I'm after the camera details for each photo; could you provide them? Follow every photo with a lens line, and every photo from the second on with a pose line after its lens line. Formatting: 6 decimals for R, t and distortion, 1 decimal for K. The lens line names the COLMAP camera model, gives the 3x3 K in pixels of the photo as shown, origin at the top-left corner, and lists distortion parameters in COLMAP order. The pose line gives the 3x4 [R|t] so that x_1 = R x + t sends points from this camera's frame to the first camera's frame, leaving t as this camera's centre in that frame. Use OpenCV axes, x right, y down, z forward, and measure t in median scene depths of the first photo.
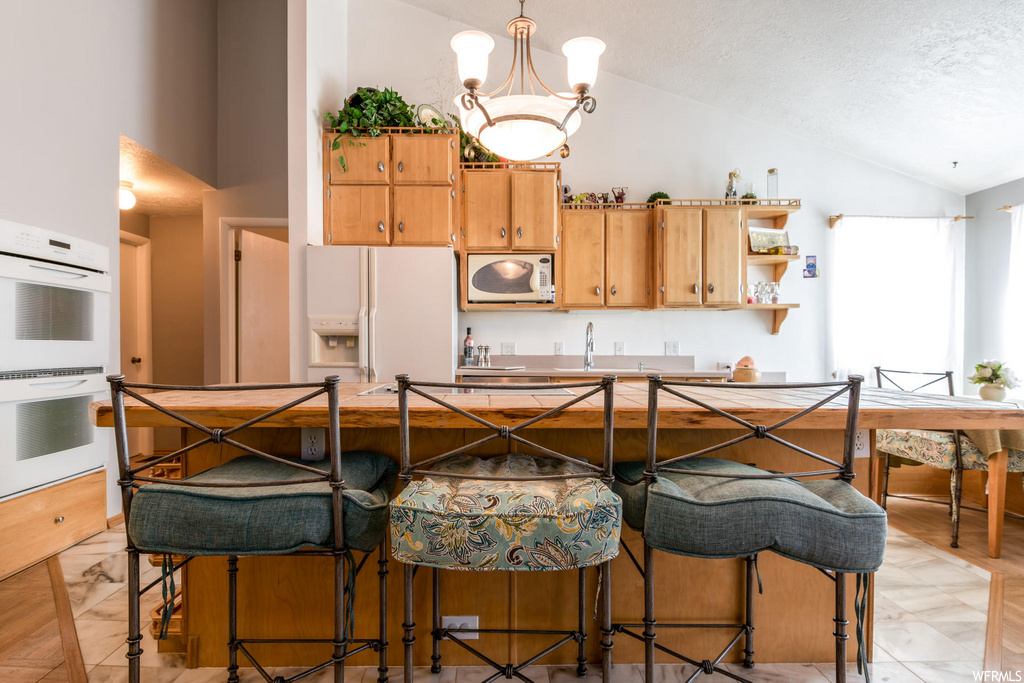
lens RADIAL K [[538.8, 0, 469.6], [0, 538.8, 352.2], [0, 0, 1]] dist [0.004673, -0.010778]
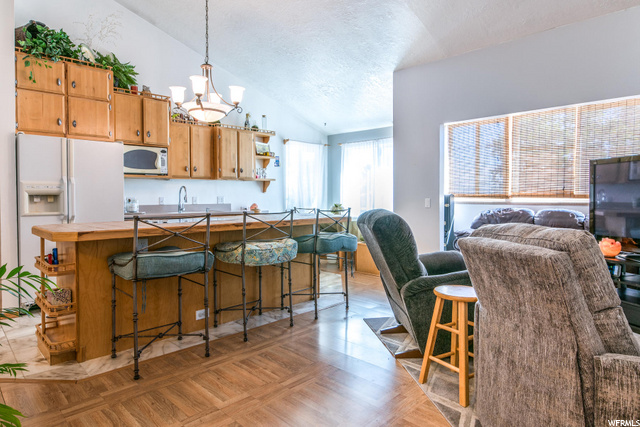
lens RADIAL K [[409.8, 0, 320.0], [0, 409.8, 213.5], [0, 0, 1]] dist [0.000227, -0.000826]
pose [[0.709212, -0.035421, 0.704105, -0.442638], [0.010803, 0.999166, 0.039383, -0.013167], [-0.704913, -0.020325, 0.709003, -0.318778]]
